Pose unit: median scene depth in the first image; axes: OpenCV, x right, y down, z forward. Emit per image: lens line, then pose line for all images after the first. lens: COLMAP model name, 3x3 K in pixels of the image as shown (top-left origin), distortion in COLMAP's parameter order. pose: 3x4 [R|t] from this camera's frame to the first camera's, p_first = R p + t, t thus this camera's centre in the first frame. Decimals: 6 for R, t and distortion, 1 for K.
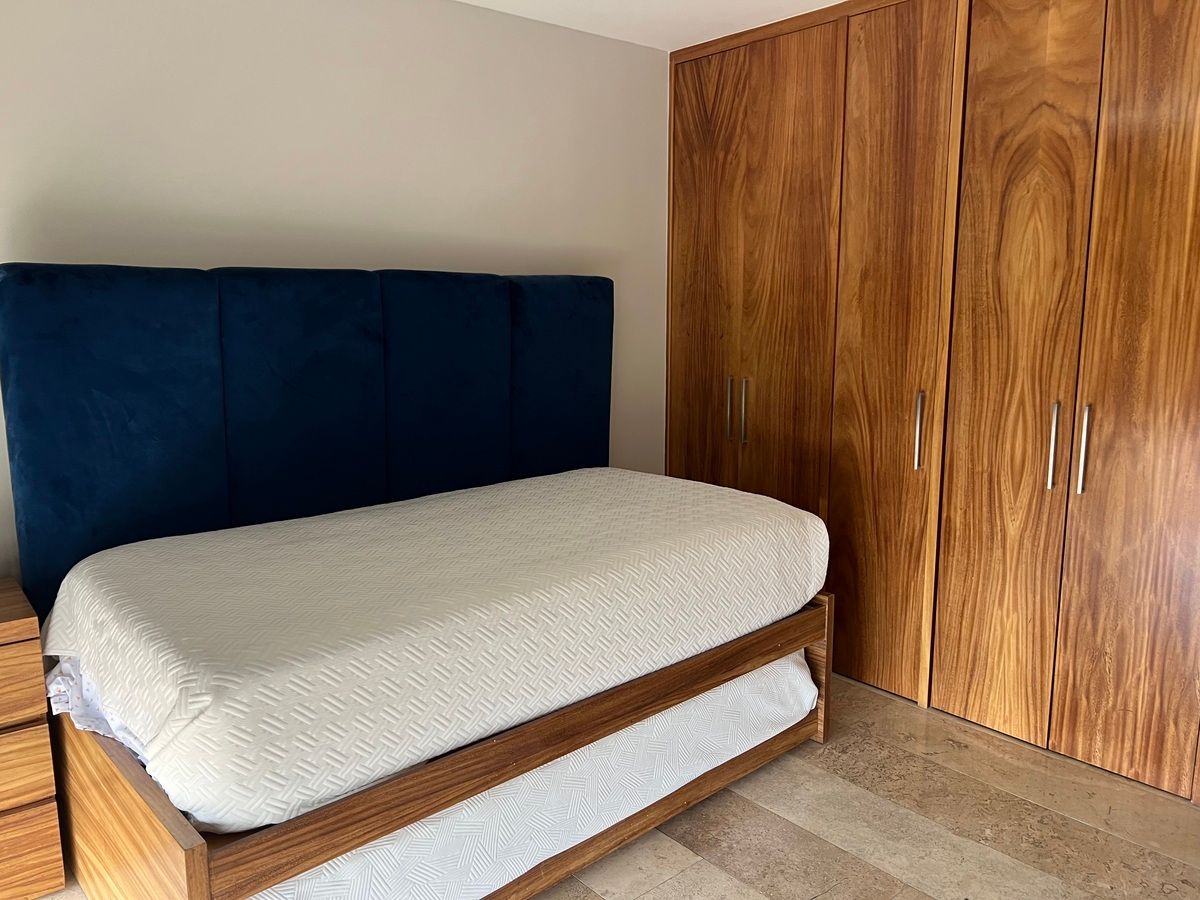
lens RADIAL K [[898.9, 0, 605.3], [0, 898.9, 451.6], [0, 0, 1]] dist [0.055450, -0.068043]
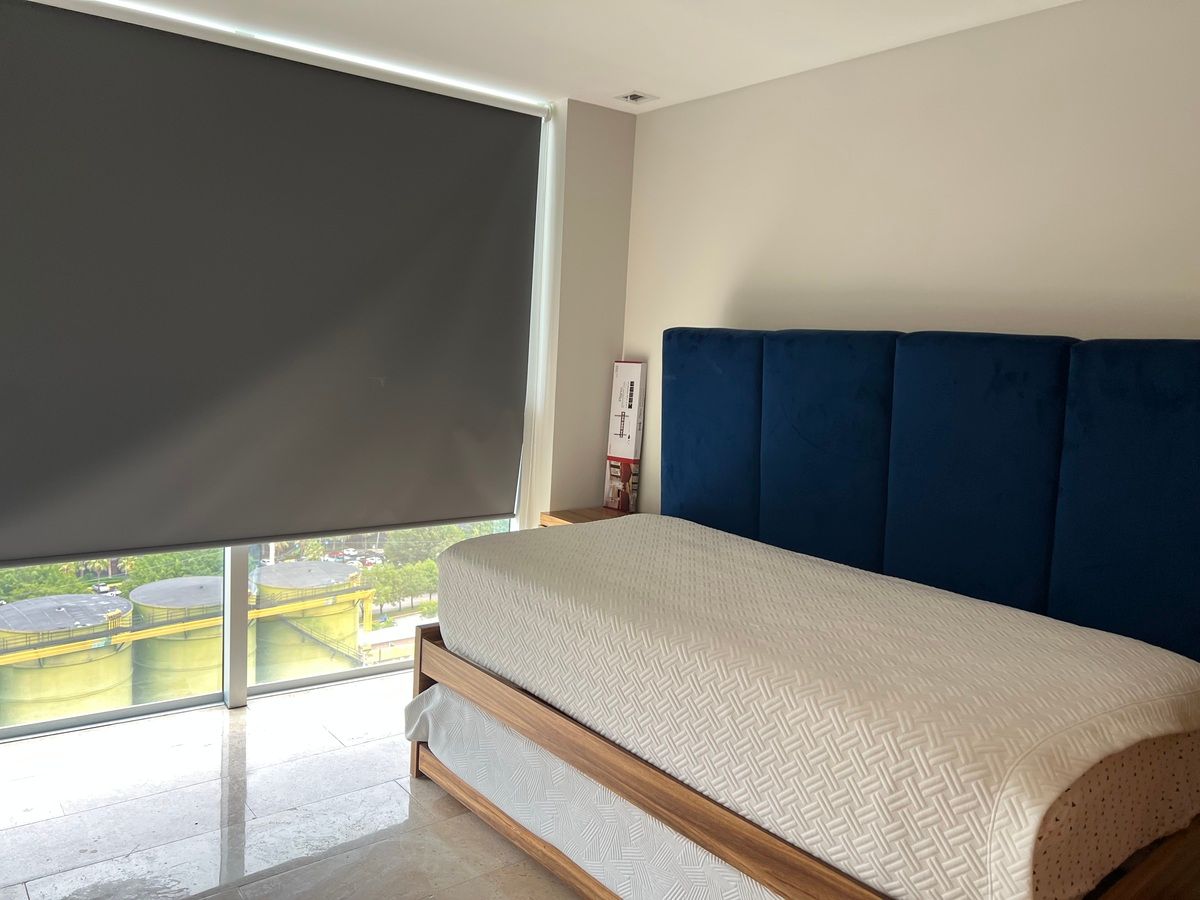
lens RADIAL K [[898.9, 0, 598.5], [0, 898.9, 449.2], [0, 0, 1]] dist [0.055450, -0.068043]
pose [[-0.044638, 0.116896, -0.992141, 0.804407], [-0.216151, 0.968475, 0.123832, -0.140505], [0.975339, 0.219980, -0.017964, 0.793906]]
